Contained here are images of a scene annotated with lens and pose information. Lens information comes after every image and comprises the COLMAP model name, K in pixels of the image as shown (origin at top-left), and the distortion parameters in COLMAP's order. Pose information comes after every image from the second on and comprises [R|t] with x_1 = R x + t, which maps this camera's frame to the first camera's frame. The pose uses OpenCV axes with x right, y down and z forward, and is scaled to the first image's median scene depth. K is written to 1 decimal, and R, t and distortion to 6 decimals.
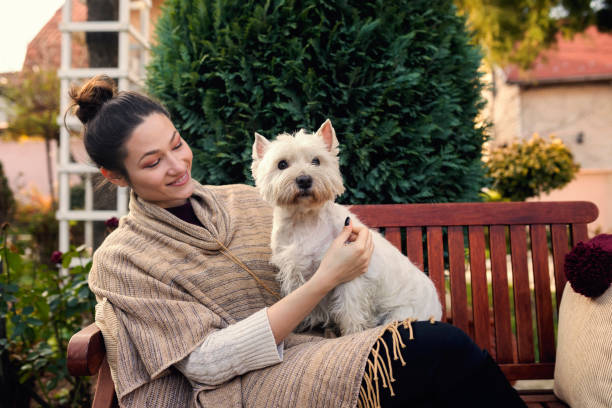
lens RADIAL K [[605.8, 0, 306.0], [0, 605.8, 204.0], [0, 0, 1]] dist [-0.071630, 0.122738]
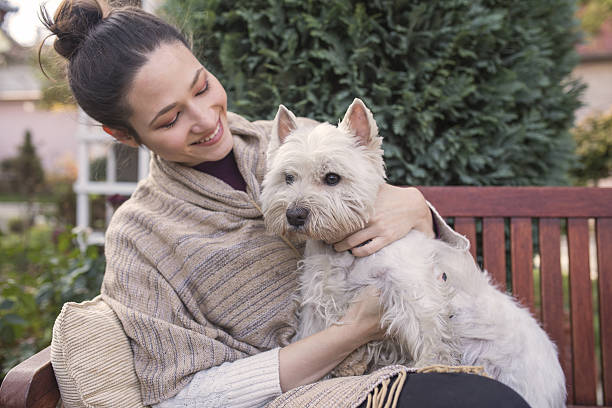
lens RADIAL K [[605.8, 0, 306.0], [0, 605.8, 204.0], [0, 0, 1]] dist [-0.071630, 0.122738]
pose [[0.997837, 0.023870, -0.061252, -0.007100], [-0.021295, 0.998876, 0.042357, -0.004733], [0.062194, -0.040961, 0.997223, 0.219118]]
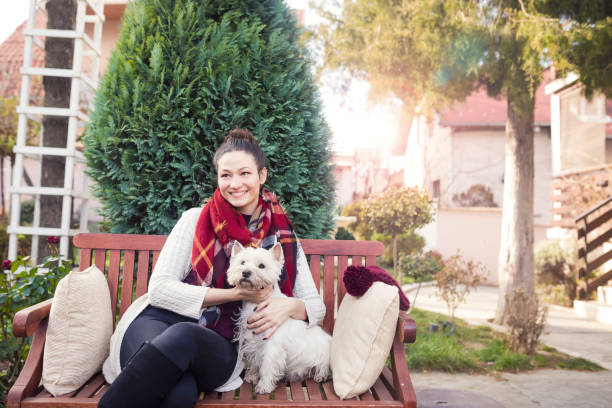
lens RADIAL K [[588.5, 0, 306.0], [0, 588.5, 204.0], [0, 0, 1]] dist [-0.067963, 0.107210]
pose [[0.995482, 0.050068, 0.080678, 0.154902], [-0.046941, 0.998088, -0.040201, -0.027353], [-0.082537, 0.036232, 0.995929, -0.398386]]
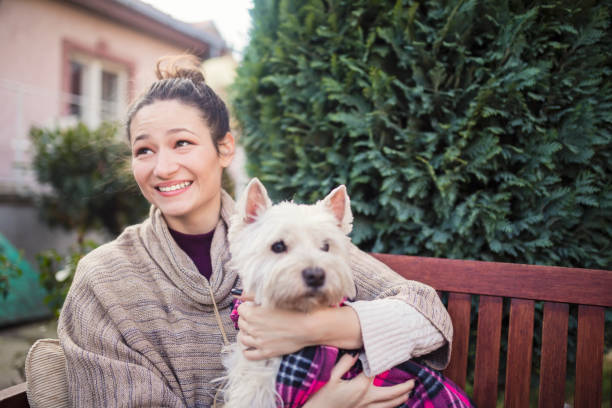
lens RADIAL K [[588.5, 0, 306.0], [0, 588.5, 204.0], [0, 0, 1]] dist [-0.067963, 0.107210]
pose [[0.911389, 0.056918, -0.407592, 0.226251], [-0.051196, 0.998377, 0.024942, -0.064929], [0.408350, -0.001865, 0.912824, 0.281080]]
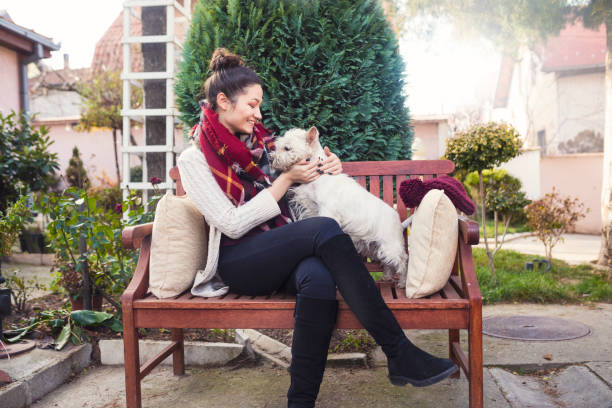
lens RADIAL K [[588.5, 0, 306.0], [0, 588.5, 204.0], [0, 0, 1]] dist [-0.067963, 0.107210]
pose [[0.995786, -0.000036, -0.091709, 0.221640], [0.002057, 0.999757, 0.021948, 0.068240], [0.091686, -0.022044, 0.995544, -0.492458]]
